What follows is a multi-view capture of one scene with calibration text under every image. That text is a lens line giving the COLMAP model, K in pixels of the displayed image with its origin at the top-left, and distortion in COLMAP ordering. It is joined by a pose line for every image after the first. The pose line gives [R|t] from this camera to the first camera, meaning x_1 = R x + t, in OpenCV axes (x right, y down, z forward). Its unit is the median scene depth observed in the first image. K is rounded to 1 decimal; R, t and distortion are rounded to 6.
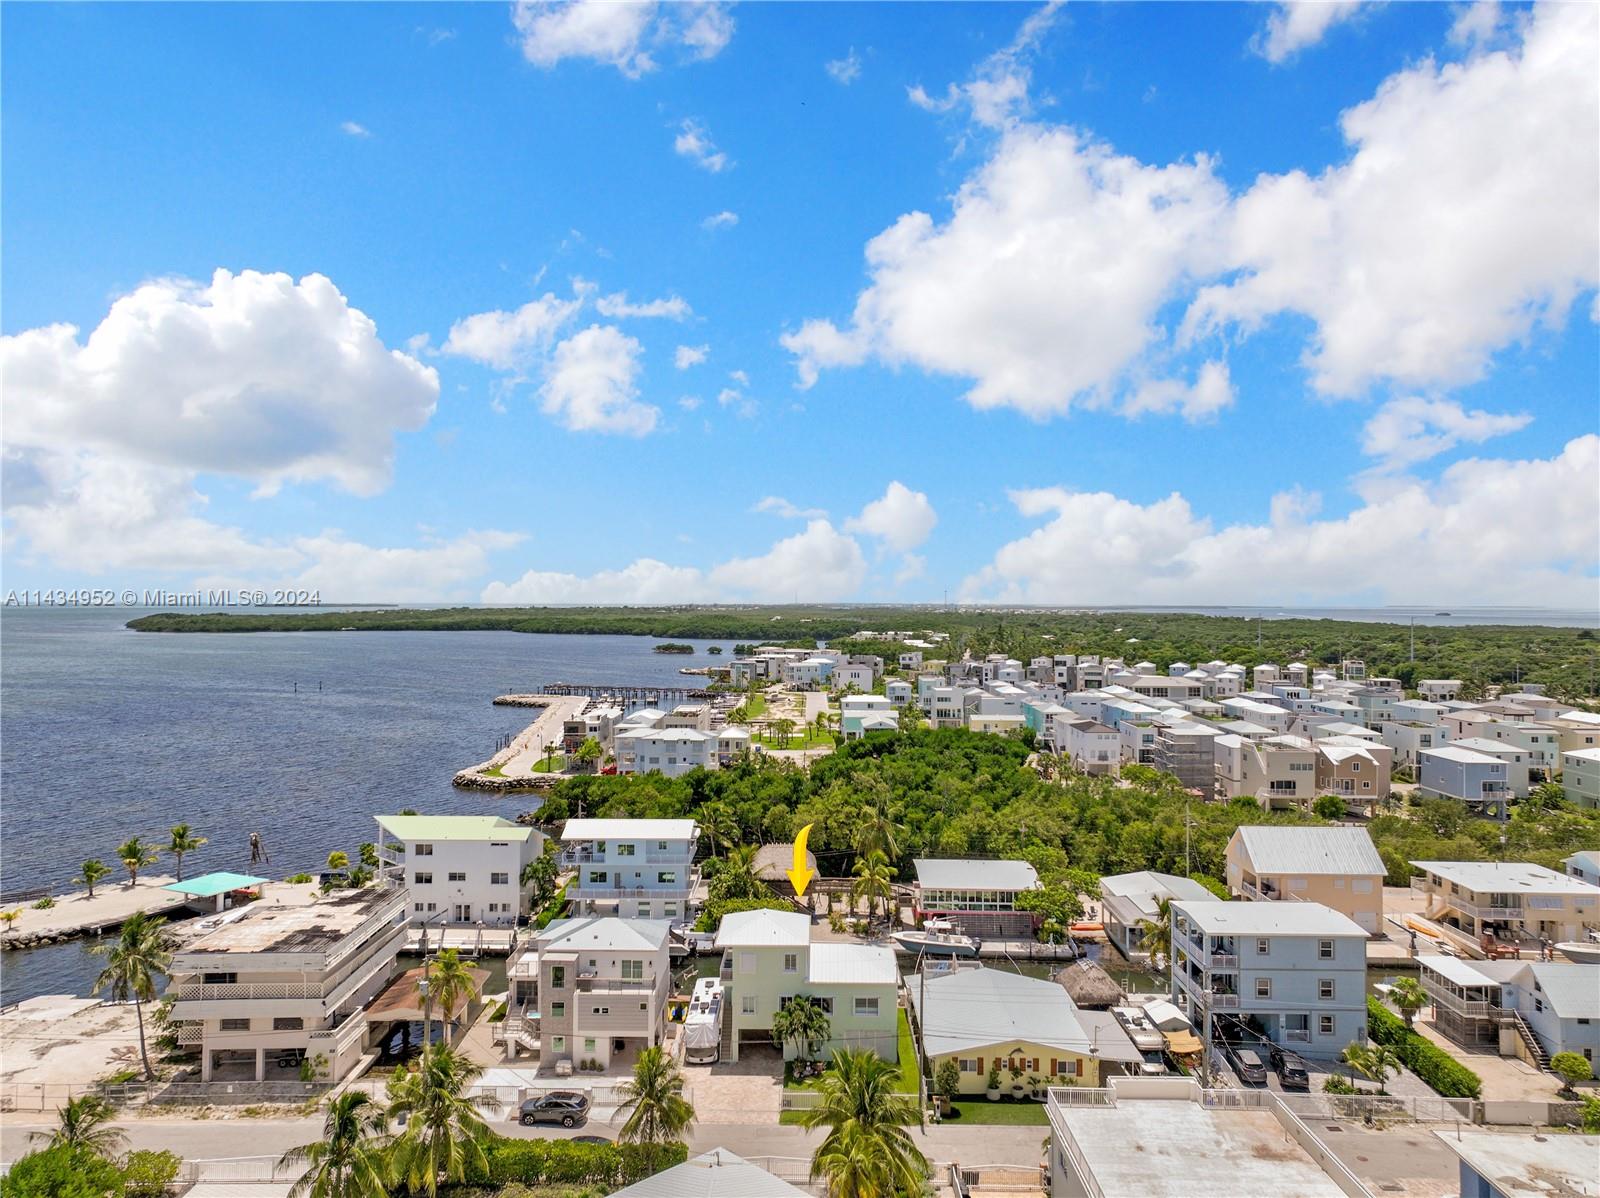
lens RADIAL K [[1147.4, 0, 800.0], [0, 1147.4, 599.0], [0, 0, 1]] dist [0.014049, 0.006444]
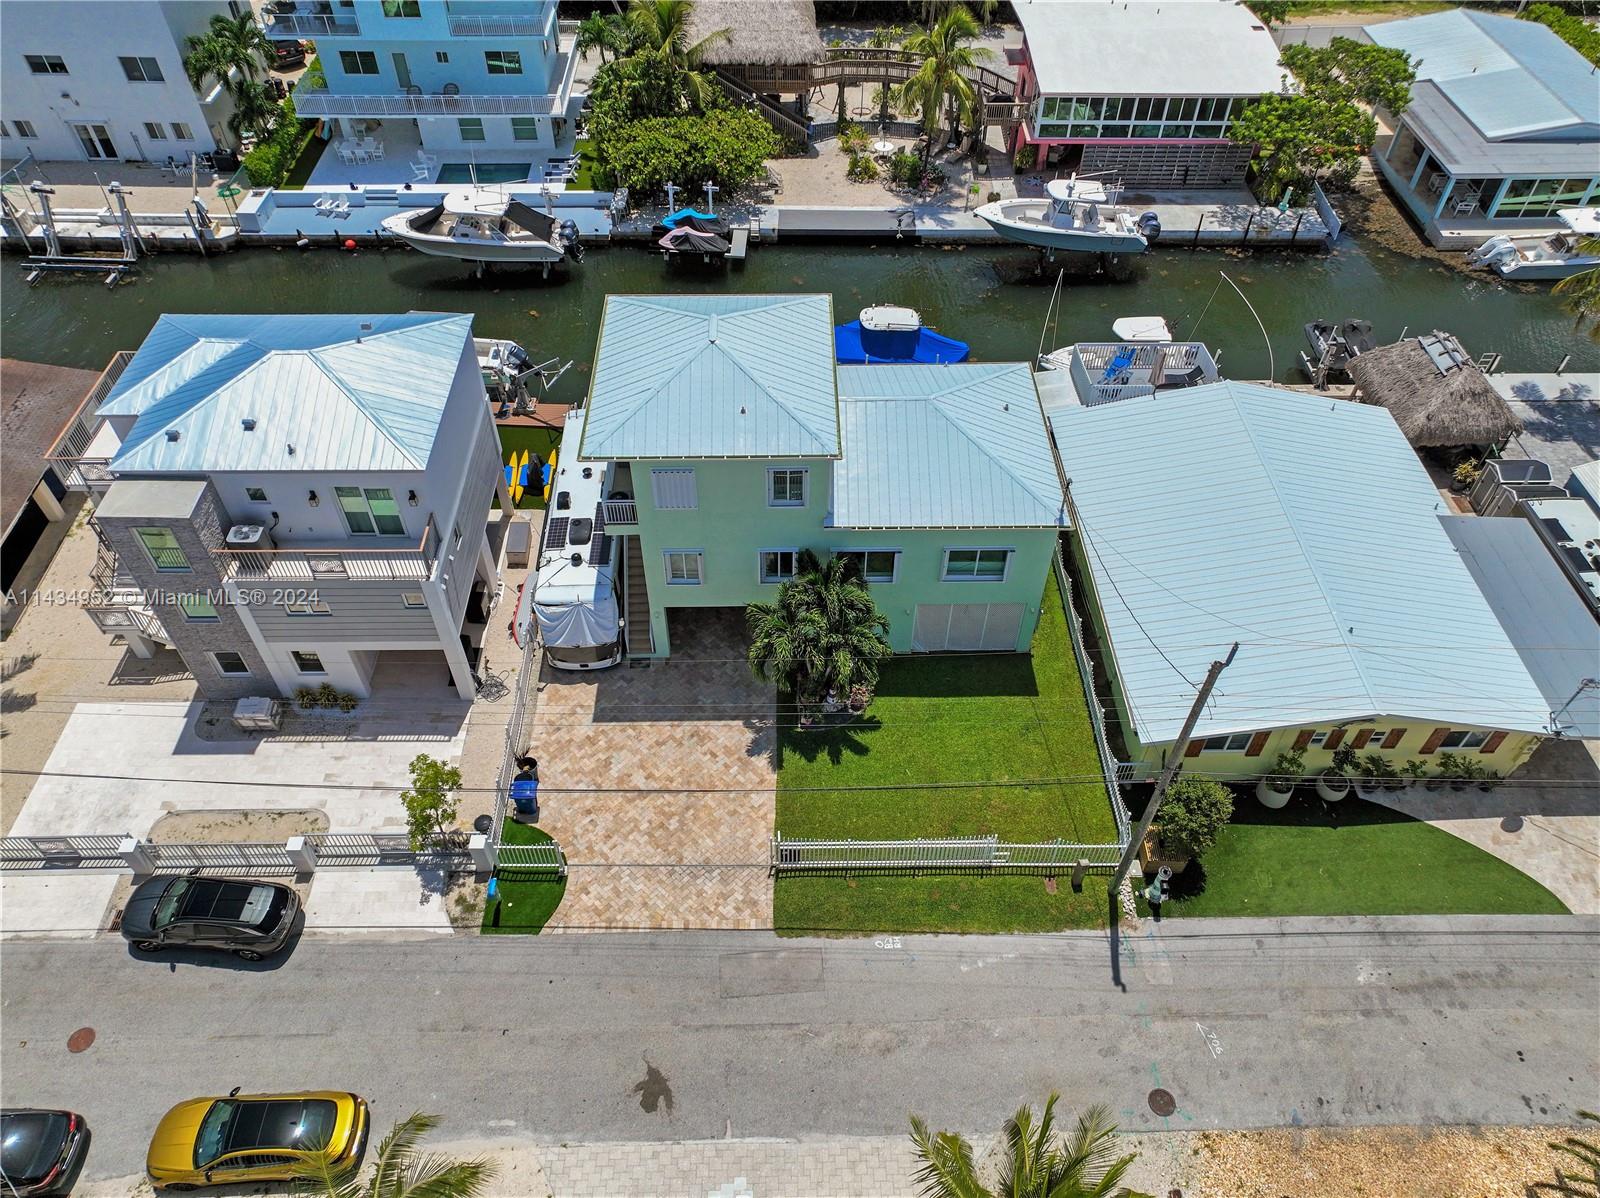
lens RADIAL K [[1147.4, 0, 800.0], [0, 1147.4, 599.0], [0, 0, 1]] dist [0.014049, 0.006444]
pose [[0.999482, -0.021134, 0.024256, -0.010304], [-0.002960, 0.690356, 0.723463, 0.051762], [-0.032035, -0.723161, 0.689937, 0.524060]]
